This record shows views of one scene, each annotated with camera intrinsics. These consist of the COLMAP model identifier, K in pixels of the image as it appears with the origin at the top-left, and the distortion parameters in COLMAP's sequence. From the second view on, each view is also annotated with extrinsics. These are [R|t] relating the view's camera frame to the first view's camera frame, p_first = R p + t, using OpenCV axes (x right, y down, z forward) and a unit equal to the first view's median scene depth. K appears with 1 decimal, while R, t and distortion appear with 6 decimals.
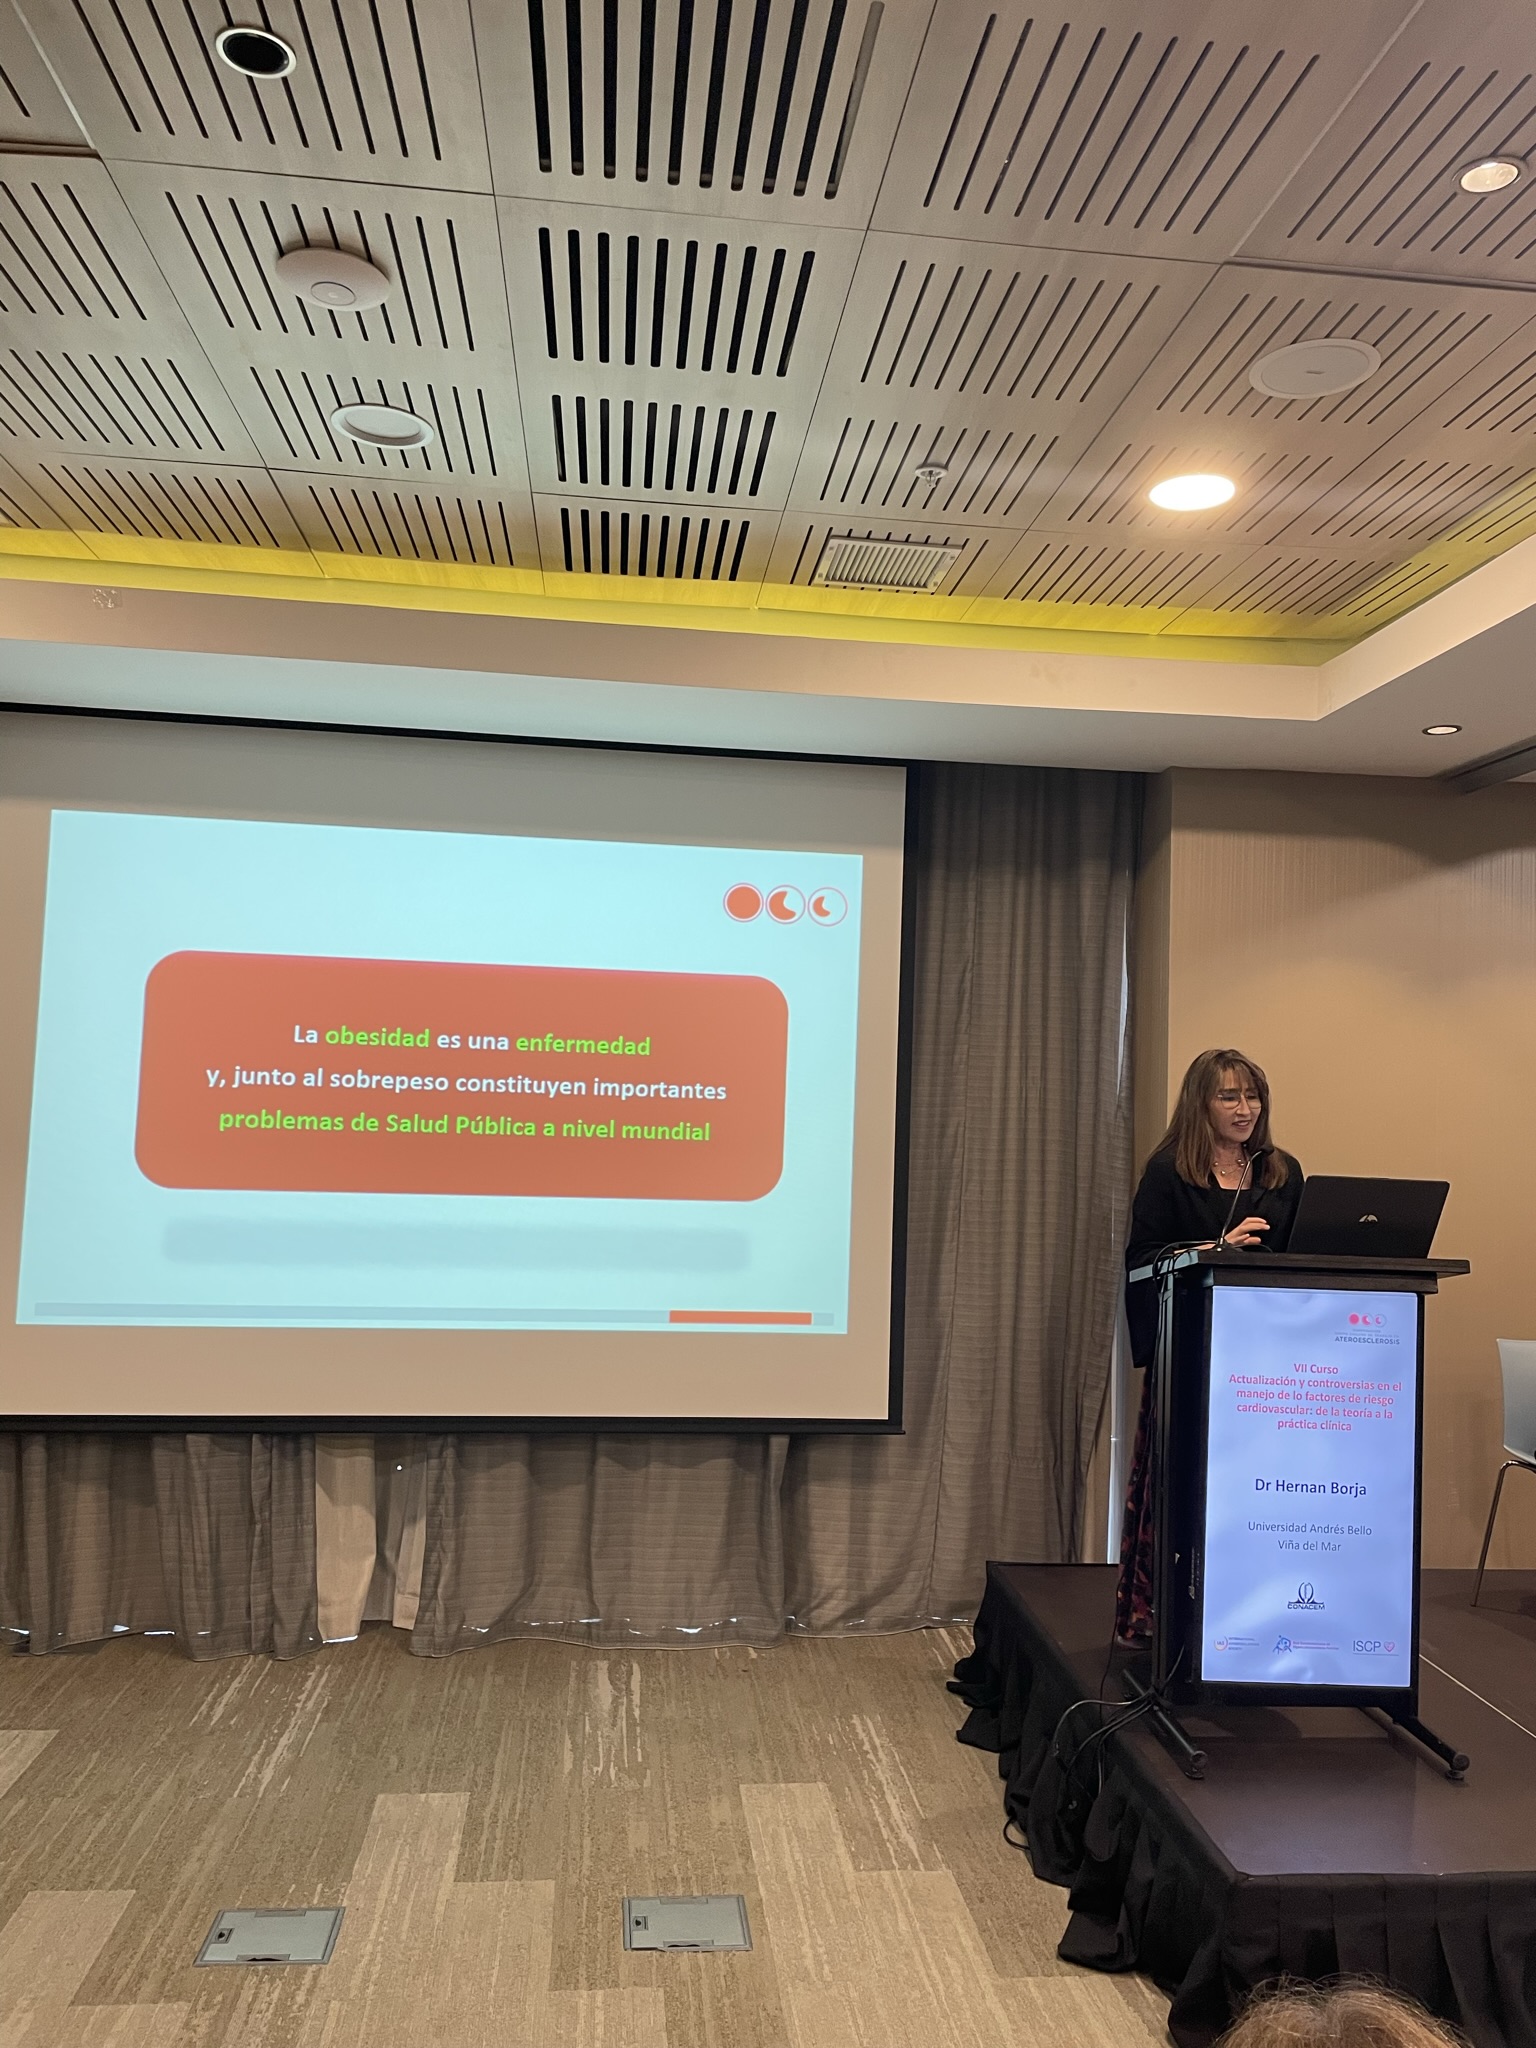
lens RADIAL K [[1572.8, 0, 804.5], [0, 1572.8, 1016.9], [0, 0, 1]] dist [0.047203, -0.074624]
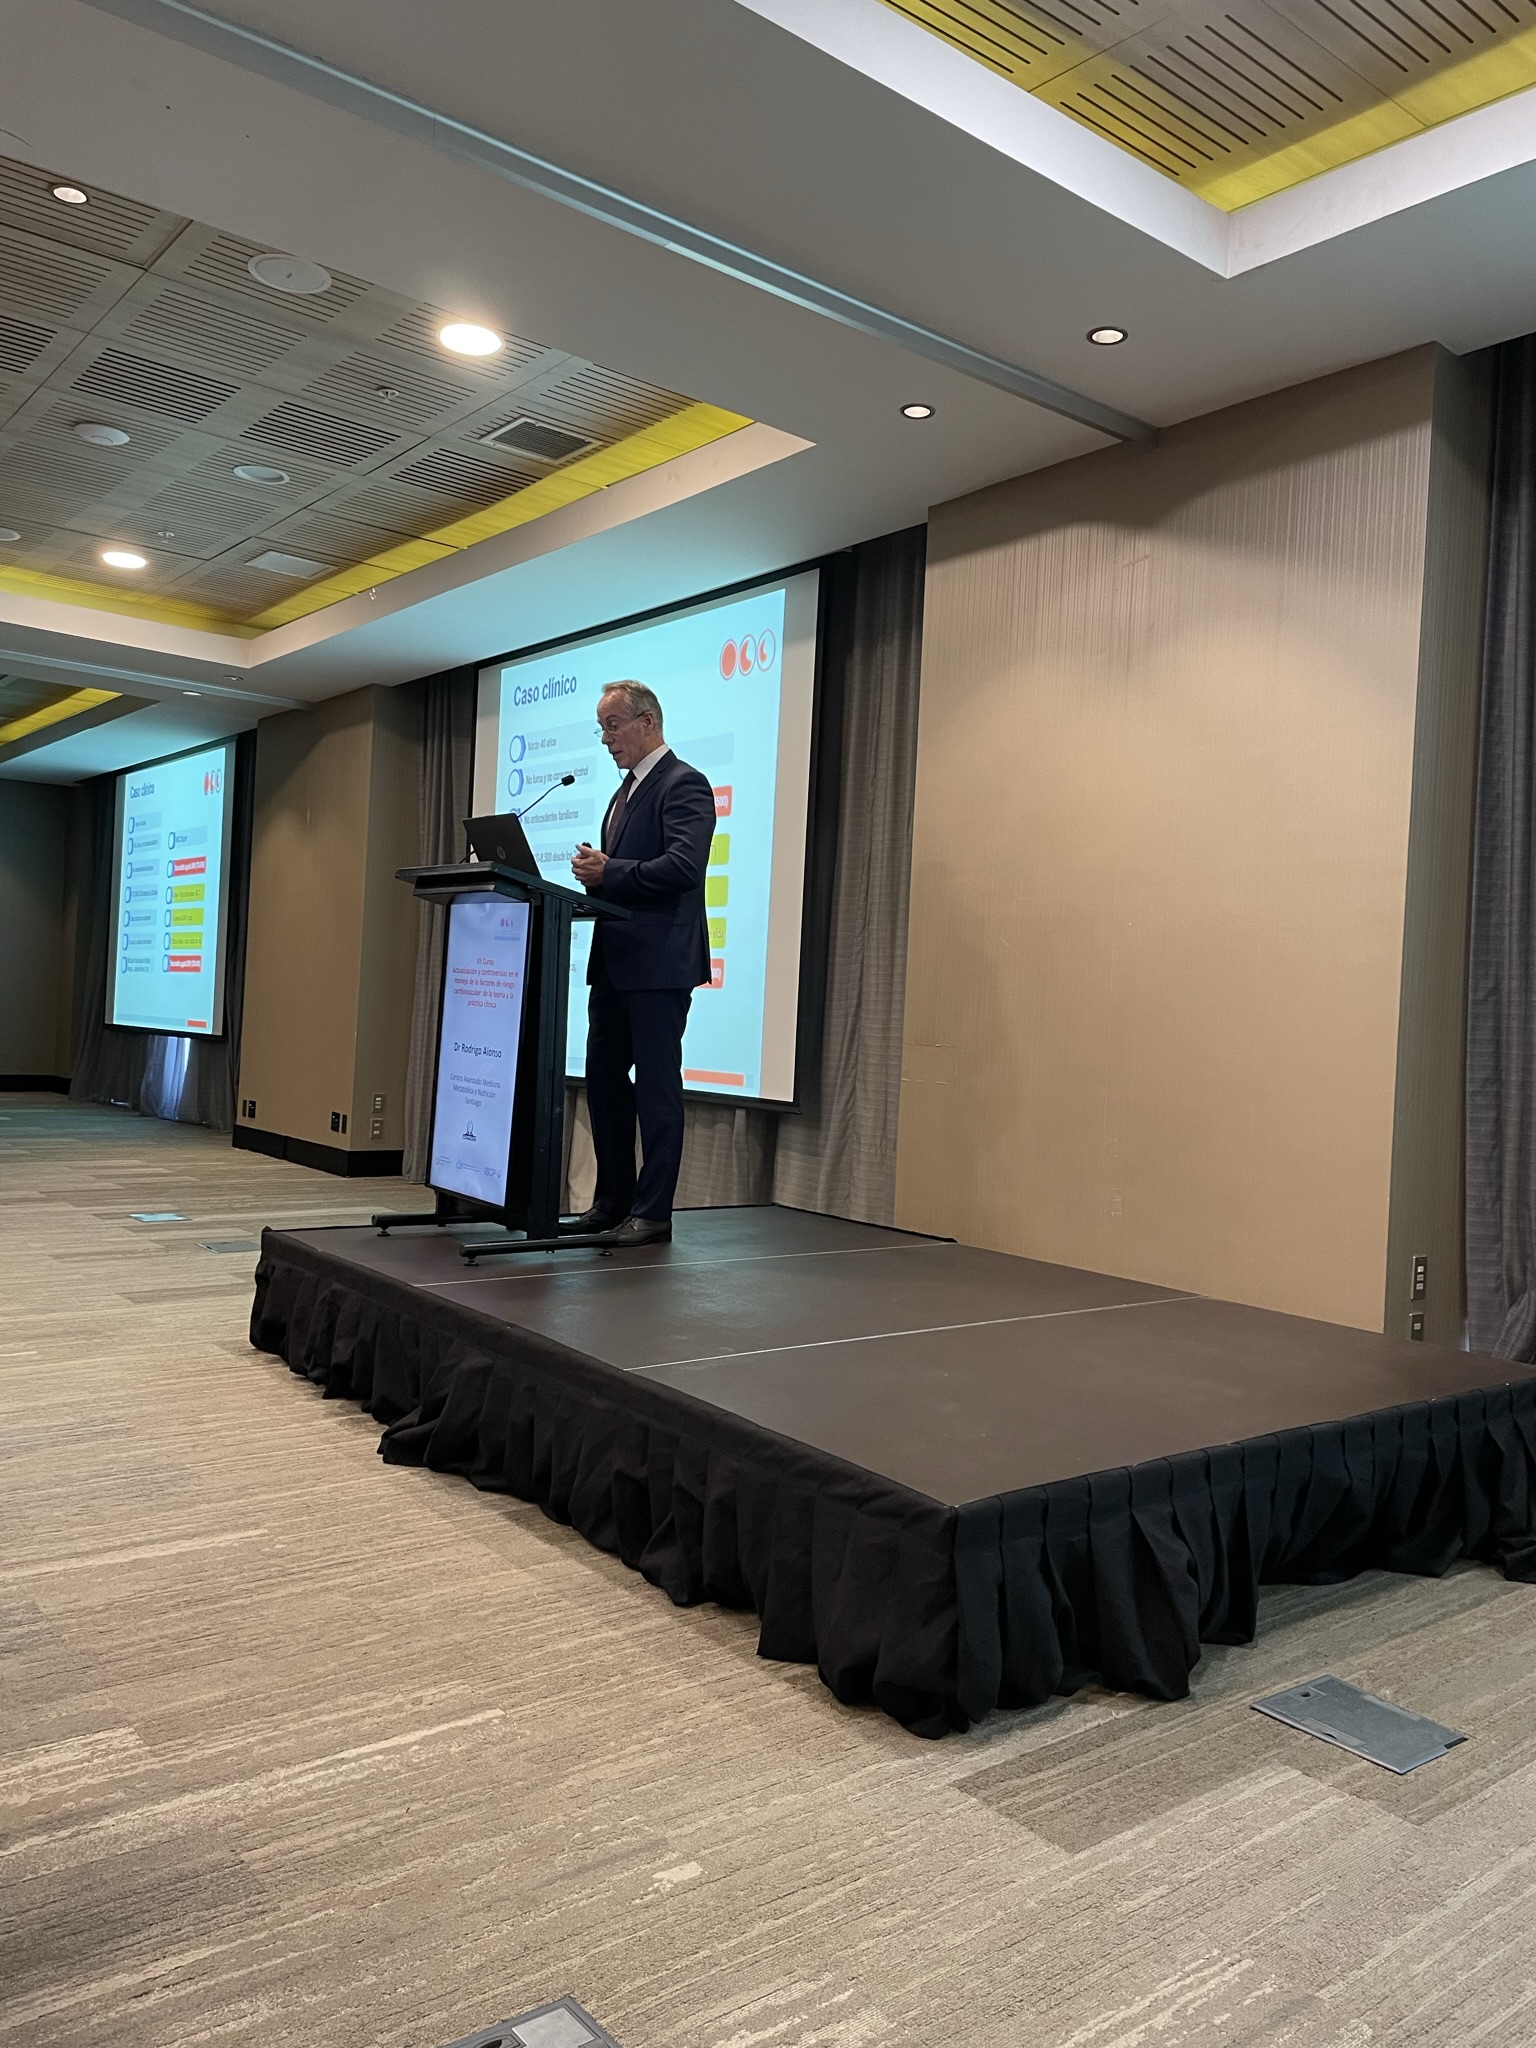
lens RADIAL K [[1572.8, 0, 781.7], [0, 1572.8, 1031.7], [0, 0, 1]] dist [0.047203, -0.074624]
pose [[0.529582, 0.000318, -0.848259, 1.338254], [0.018796, 0.999750, 0.012110, 0.224629], [0.848051, -0.022357, 0.529443, 0.411773]]
